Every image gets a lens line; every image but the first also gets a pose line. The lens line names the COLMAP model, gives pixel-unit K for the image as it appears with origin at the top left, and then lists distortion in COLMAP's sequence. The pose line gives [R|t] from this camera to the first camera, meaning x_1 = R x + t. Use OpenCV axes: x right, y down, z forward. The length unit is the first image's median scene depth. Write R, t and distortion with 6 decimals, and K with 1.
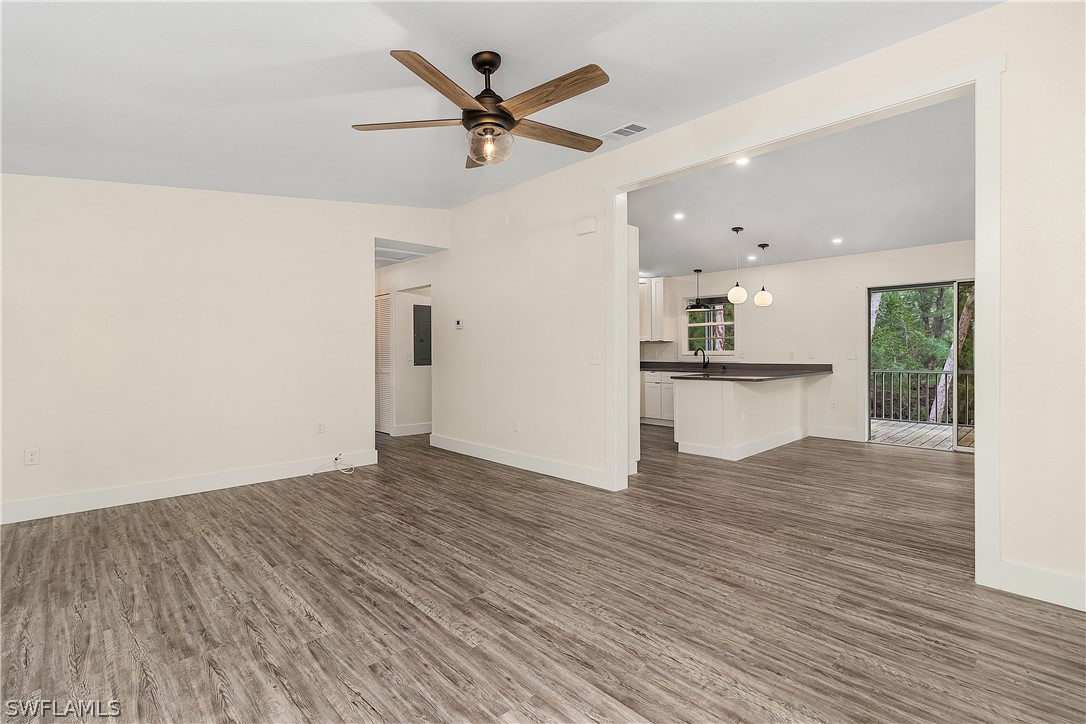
lens RADIAL K [[506.2, 0, 534.1], [0, 506.2, 353.9], [0, 0, 1]] dist [-0.000980, 0.002613]
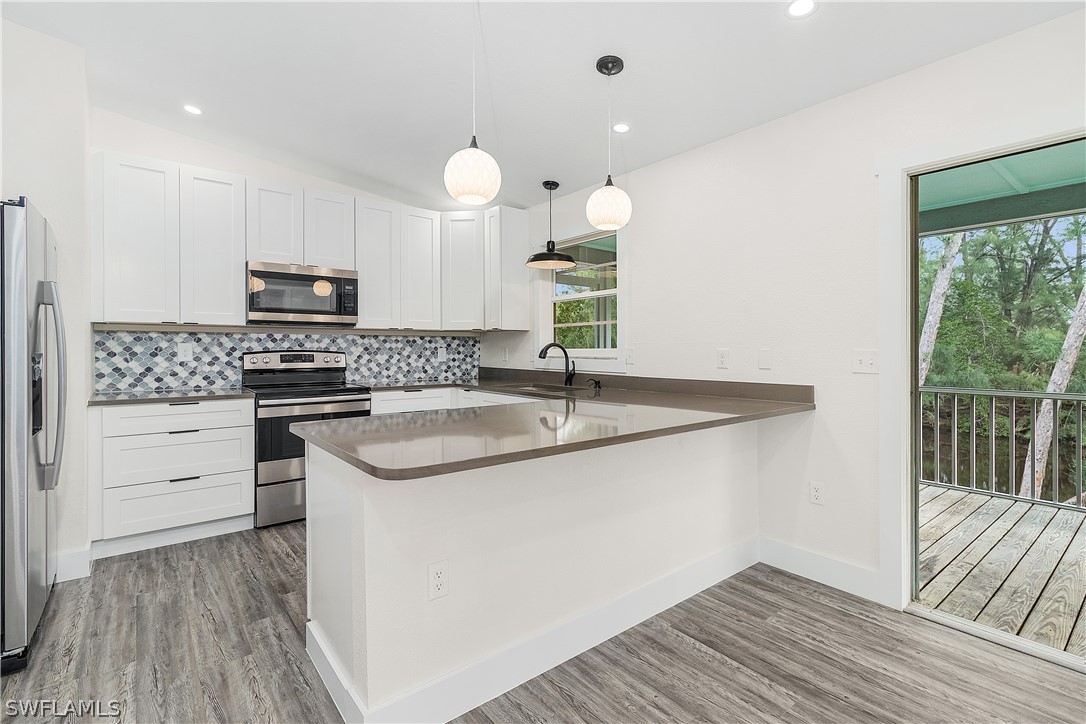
lens RADIAL K [[506.2, 0, 538.3], [0, 506.2, 346.6], [0, 0, 1]] dist [-0.000980, 0.002613]
pose [[0.996509, 0.003320, -0.083417, 0.359636], [-0.004061, 0.999954, -0.008717, -0.003576], [0.083384, 0.009026, 0.996477, 0.523394]]
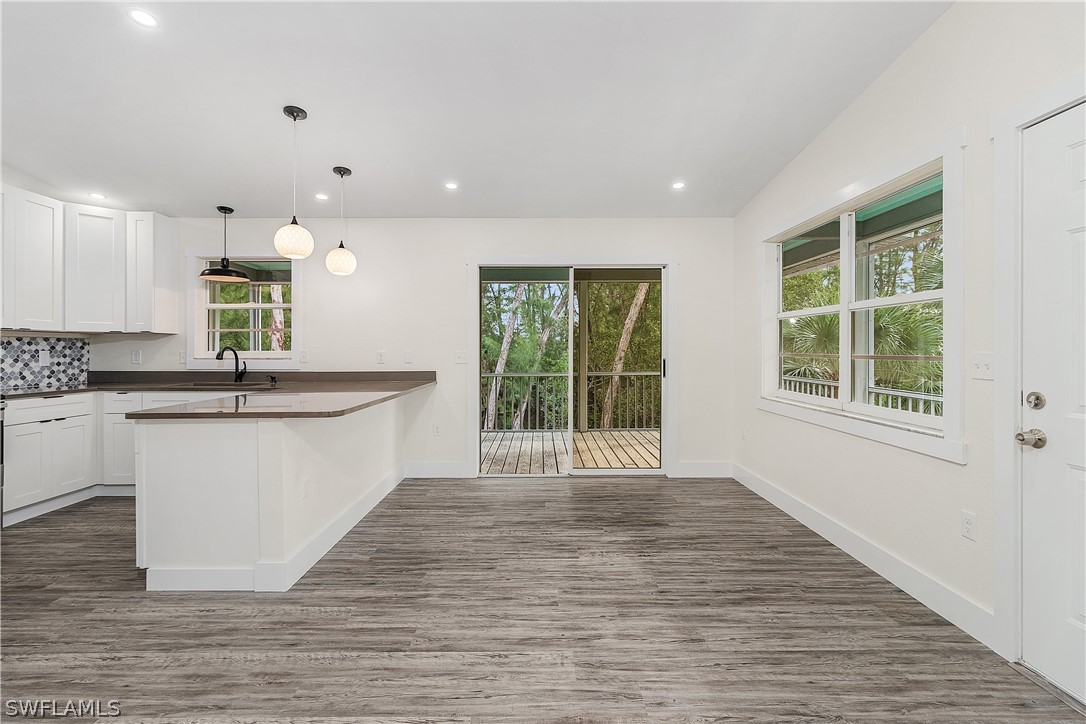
lens RADIAL K [[506.2, 0, 543.5], [0, 506.2, 345.4], [0, 0, 1]] dist [-0.000980, 0.002613]
pose [[0.676978, 0.010464, 0.735928, 0.152061], [0.002279, 0.999864, -0.016314, -0.002409], [-0.735999, 0.012722, 0.676863, 0.363081]]
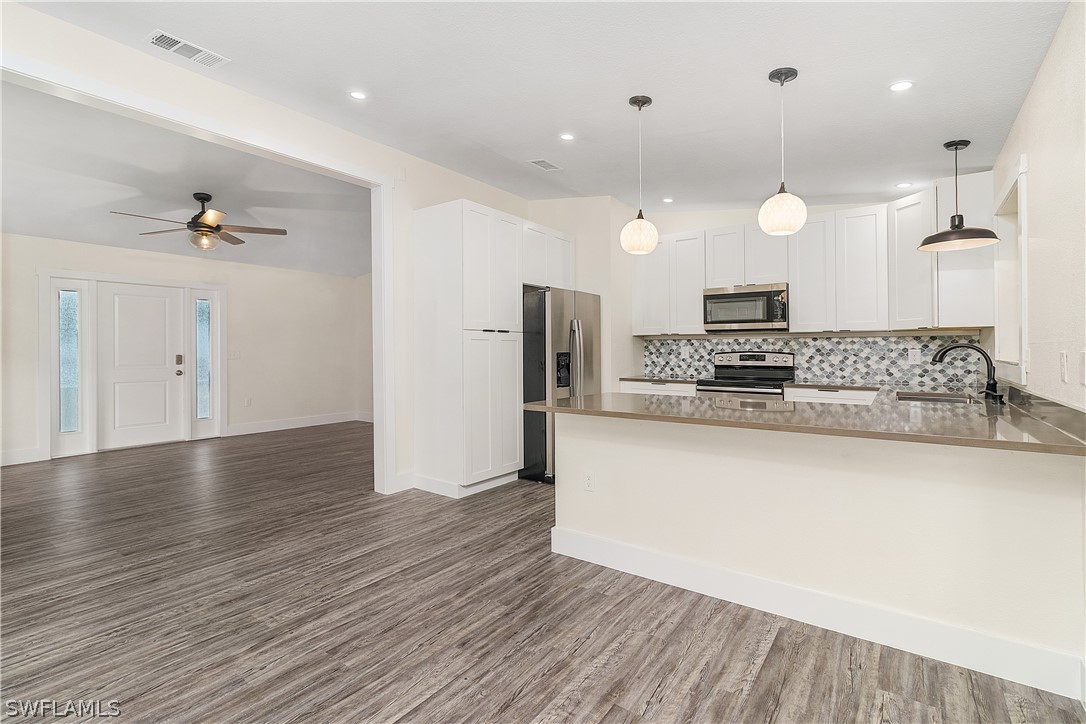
lens RADIAL K [[506.2, 0, 539.7], [0, 506.2, 343.1], [0, 0, 1]] dist [-0.000980, 0.002613]
pose [[0.184333, -0.008586, -0.982826, 0.661436], [-0.004673, 0.999943, -0.009612, -0.006380], [0.982853, 0.006364, 0.184282, 0.624334]]
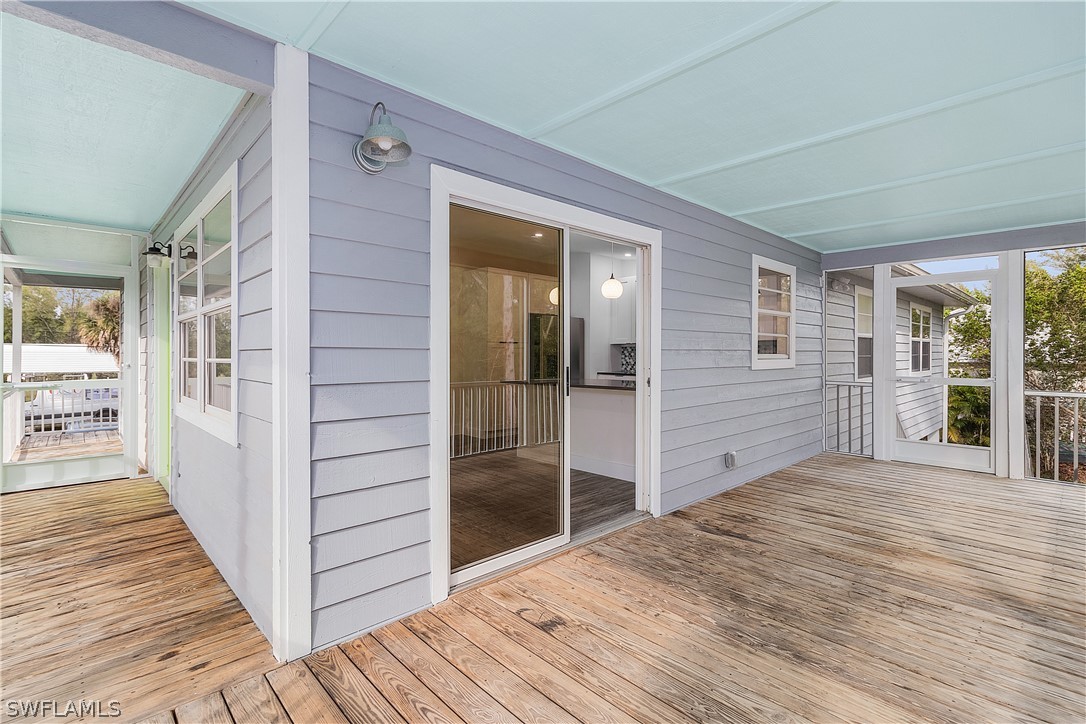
lens RADIAL K [[506.2, 0, 540.6], [0, 506.2, 353.4], [0, 0, 1]] dist [-0.000980, 0.002613]
pose [[-0.001646, 0.006776, -0.999976, 1.047035], [-0.009337, 0.999933, 0.006791, -0.011105], [0.999955, 0.009348, -0.001582, 0.740558]]
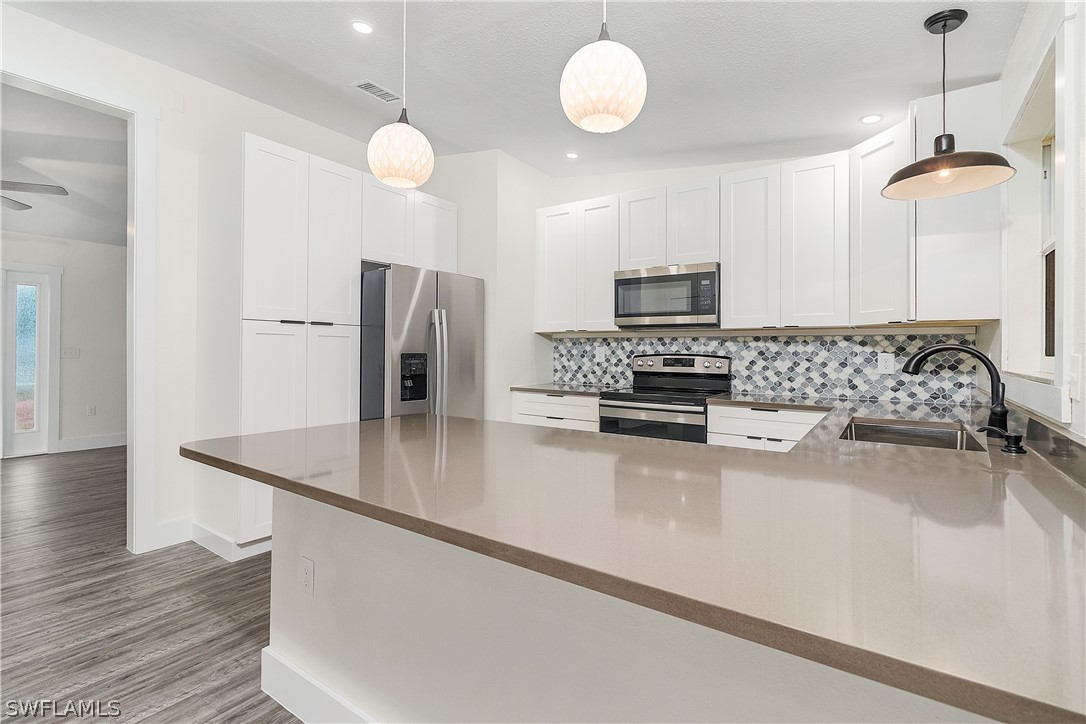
lens RADIAL K [[506.2, 0, 540.7], [0, 506.2, 346.2], [0, 0, 1]] dist [-0.000980, 0.002613]
pose [[0.195814, -0.002928, -0.980637, 0.531768], [-0.012726, 0.999904, -0.005526, -0.006491], [0.980558, 0.013562, 0.195758, 0.783098]]
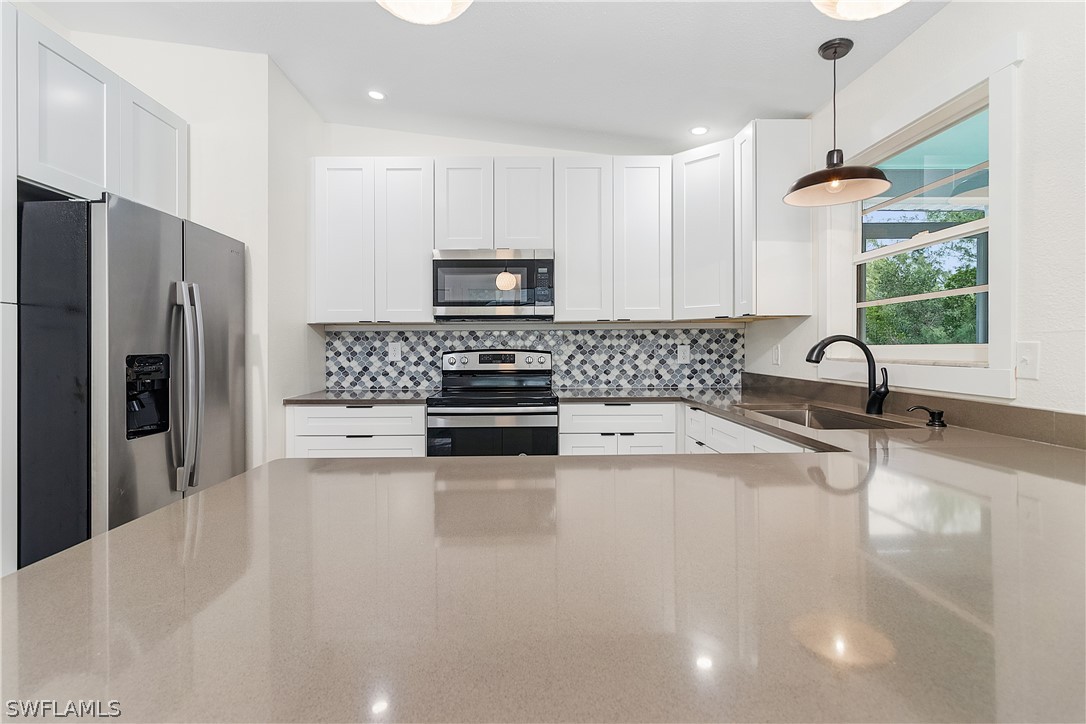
lens RADIAL K [[506.2, 0, 525.8], [0, 506.2, 349.3], [0, 0, 1]] dist [-0.000980, 0.002613]
pose [[0.731738, 0.001696, -0.681584, 0.395483], [0.000874, 0.999994, 0.003427, -0.004817], [0.681586, -0.003103, 0.731732, 0.704262]]
